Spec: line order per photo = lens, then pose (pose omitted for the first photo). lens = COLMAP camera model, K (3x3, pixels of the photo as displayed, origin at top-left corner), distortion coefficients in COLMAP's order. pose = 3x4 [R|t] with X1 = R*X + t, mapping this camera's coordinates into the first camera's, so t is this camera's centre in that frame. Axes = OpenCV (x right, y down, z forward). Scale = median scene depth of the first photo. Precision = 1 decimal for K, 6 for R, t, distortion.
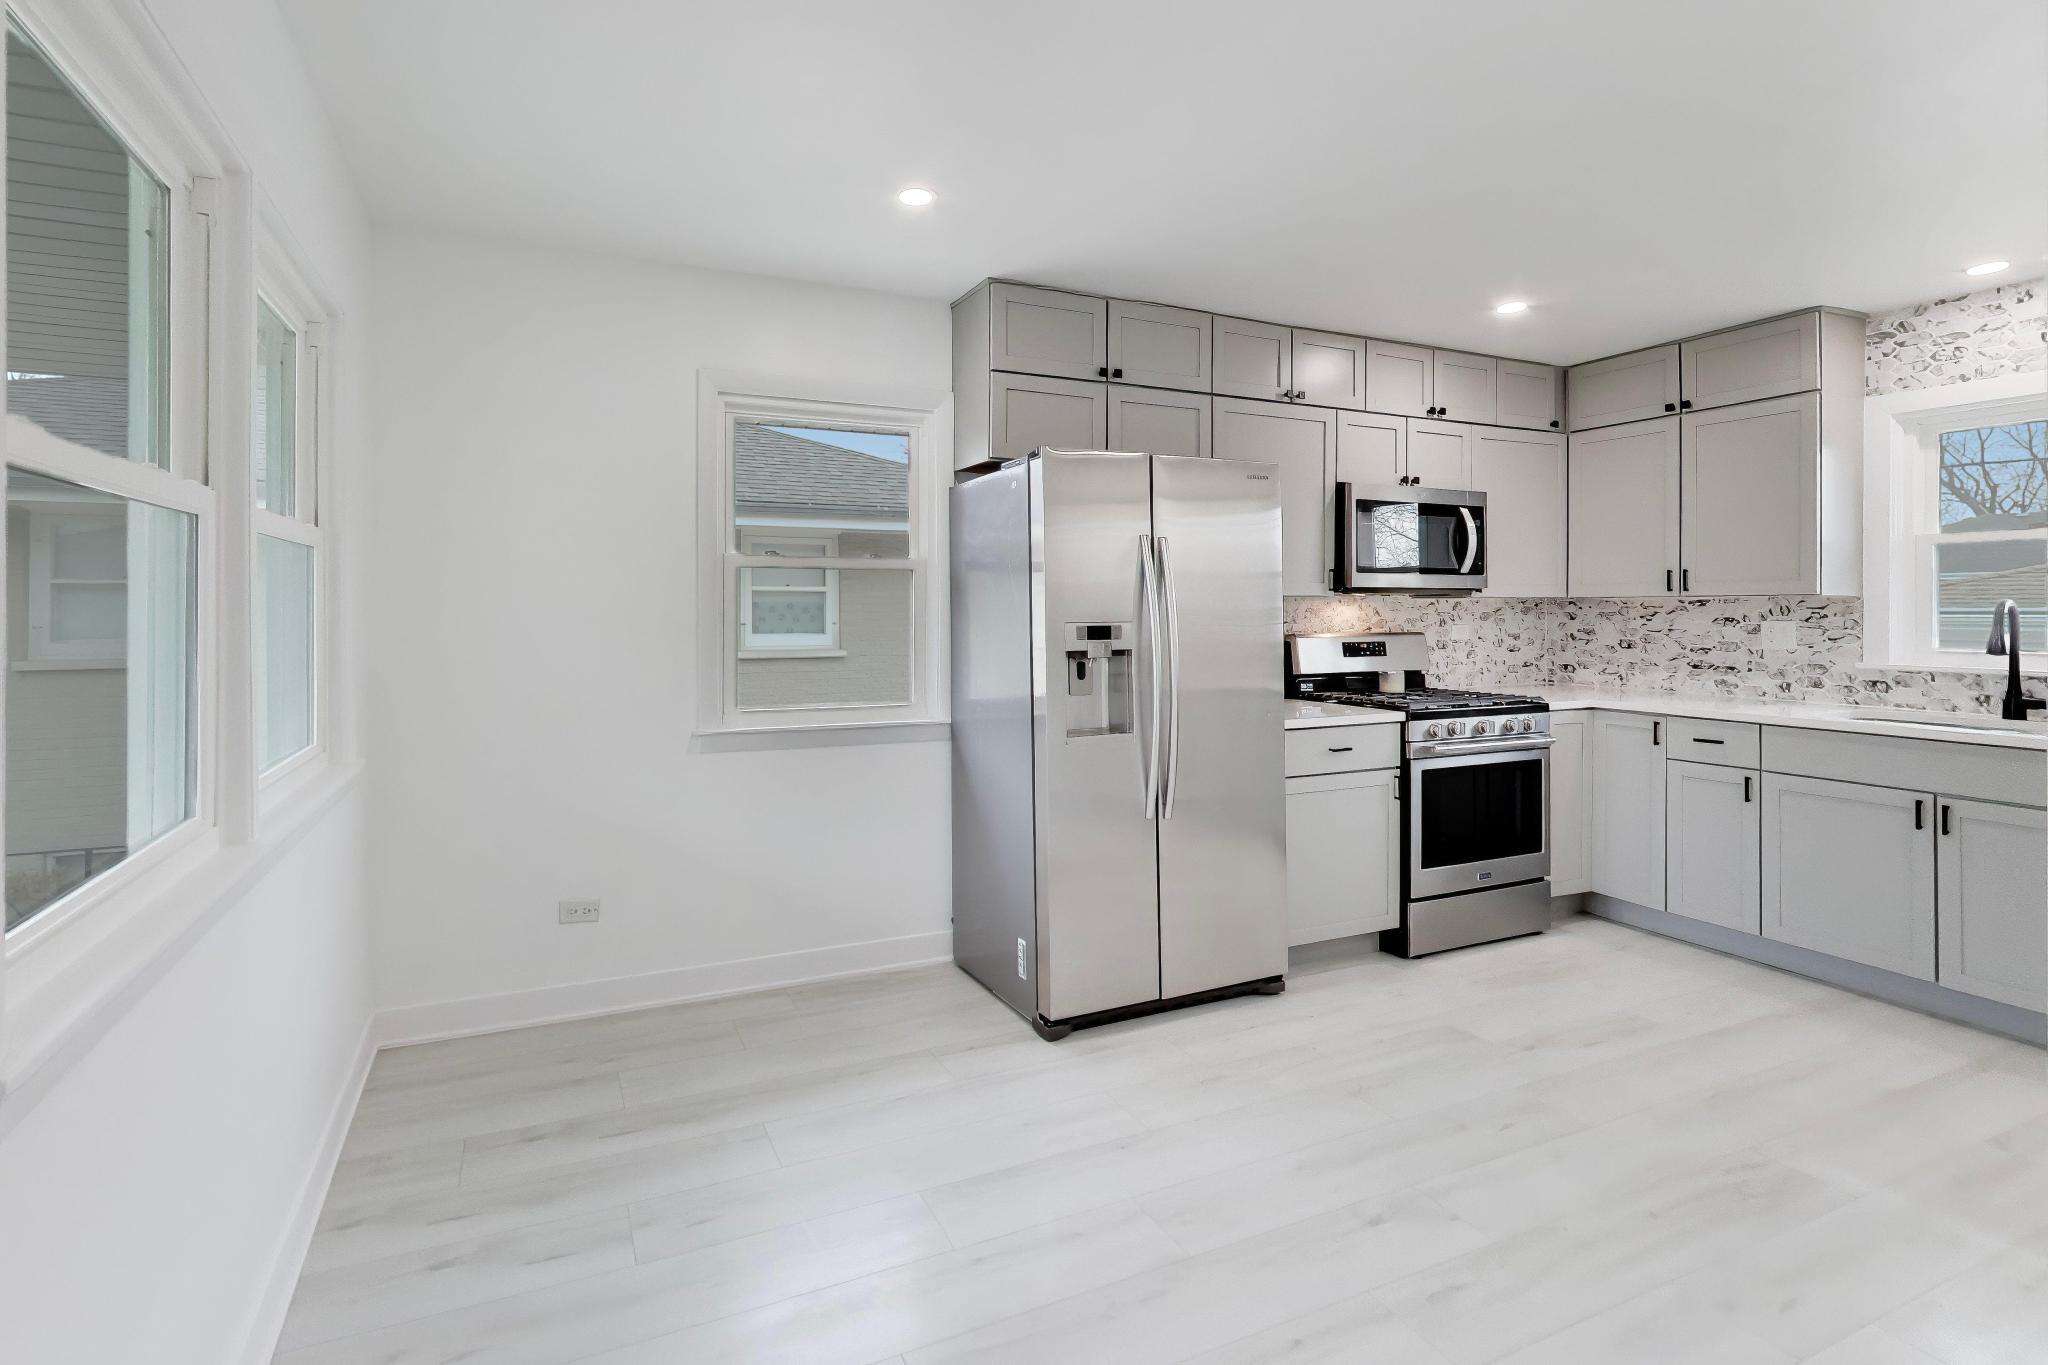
lens RADIAL K [[909.2, 0, 937.5], [0, 909.2, 602.3], [0, 0, 1]] dist [0.000512, -0.000057]
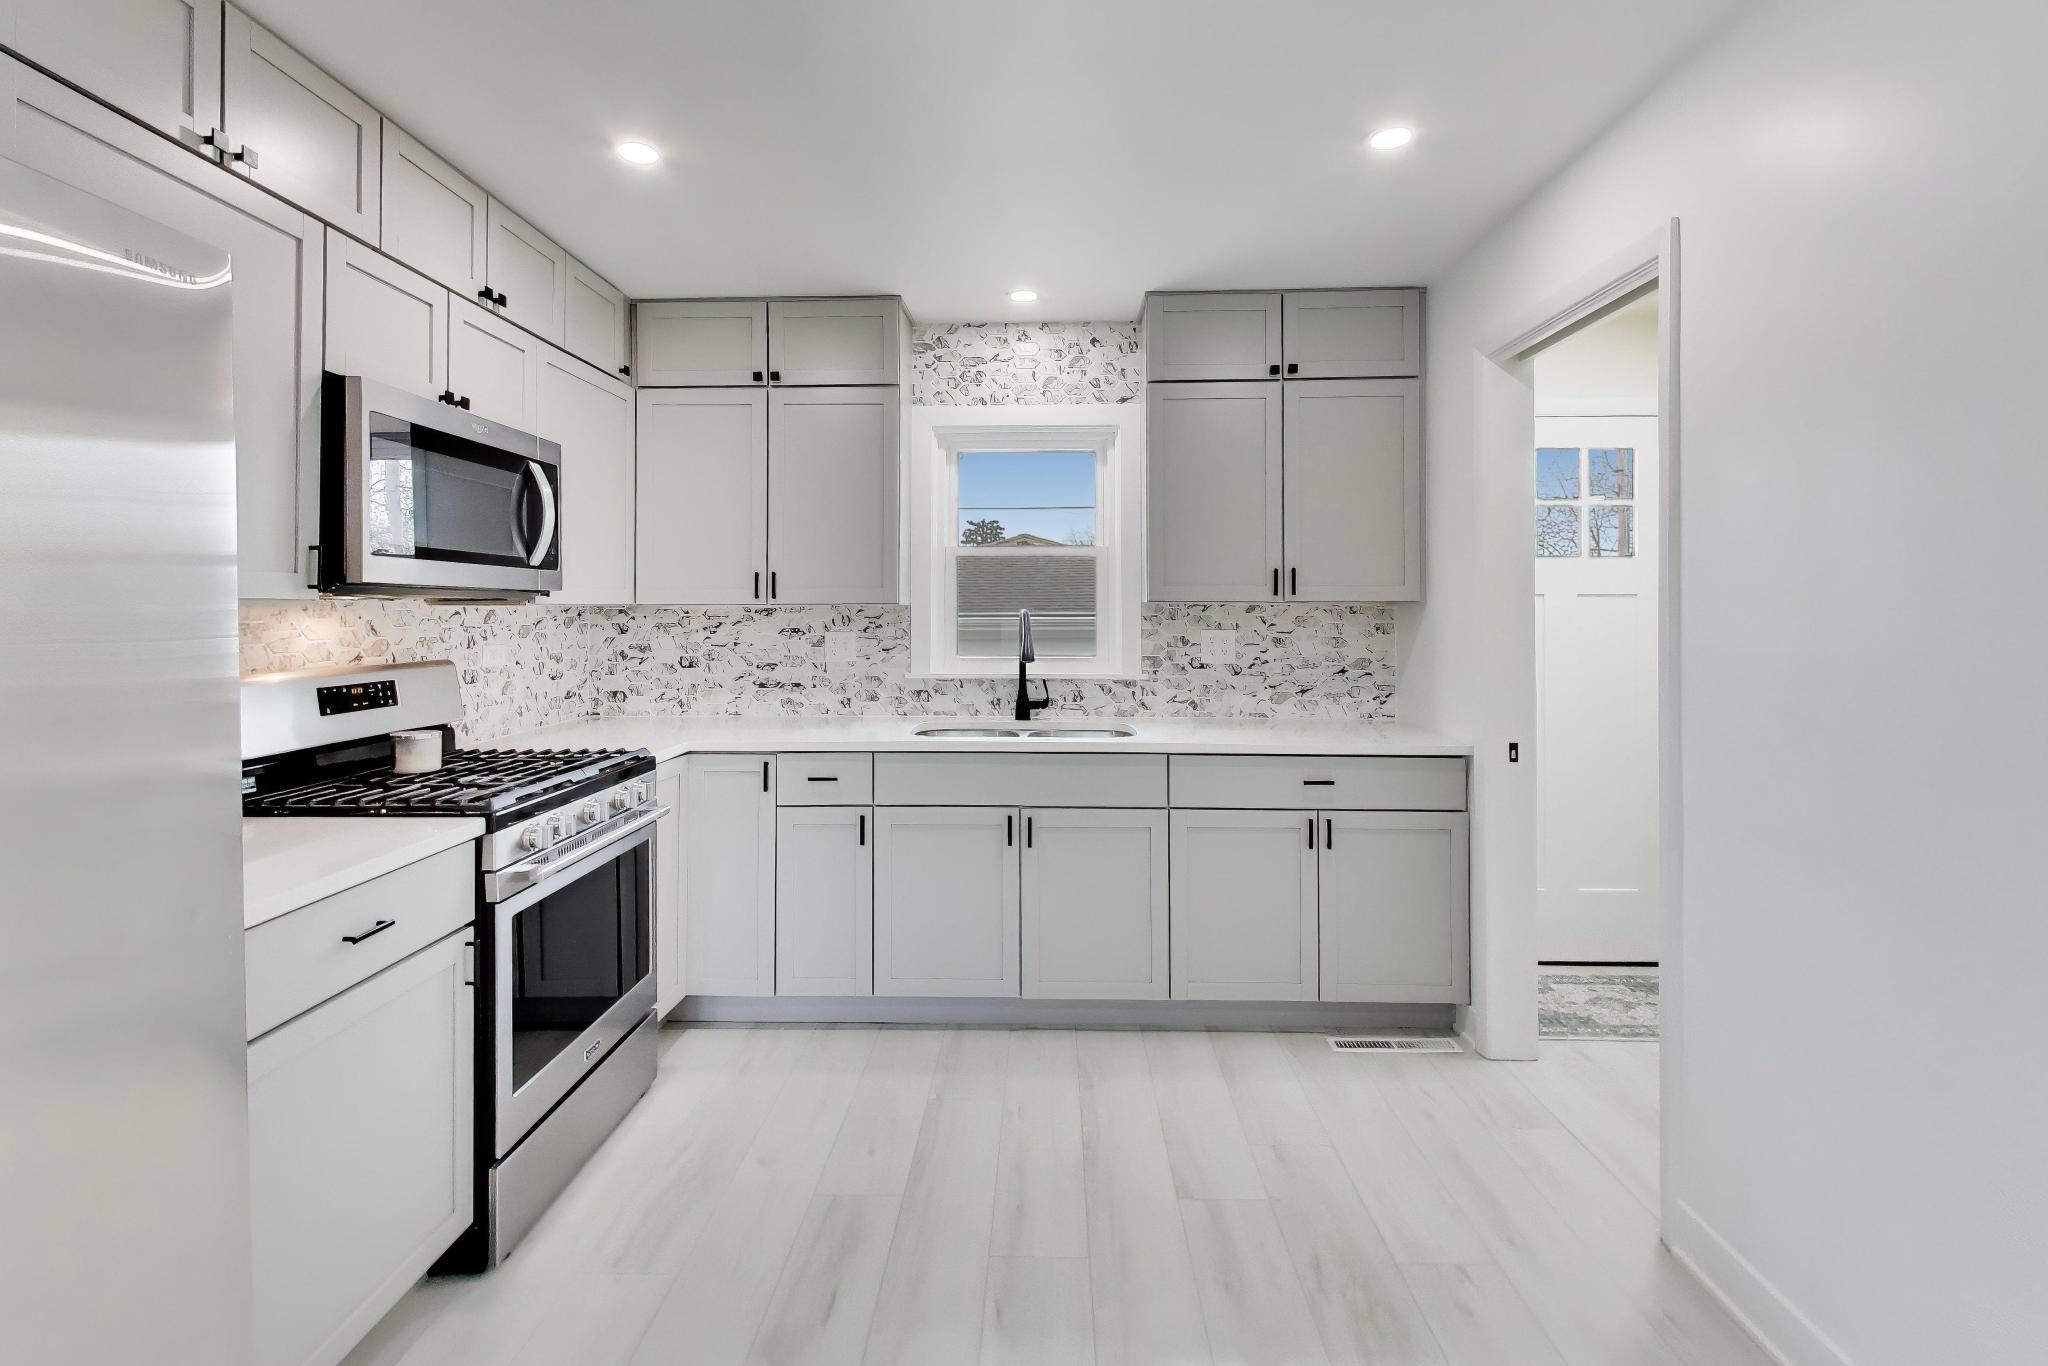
lens RADIAL K [[937.7, 0, 1023.6], [0, 937.7, 610.2], [0, 0, 1]] dist [0.000382, -0.000117]
pose [[0.401592, -0.000226, 0.915819, 0.120512], [-0.002773, 0.999995, 0.001463, -0.003147], [-0.915814, -0.003127, 0.401590, 0.435104]]
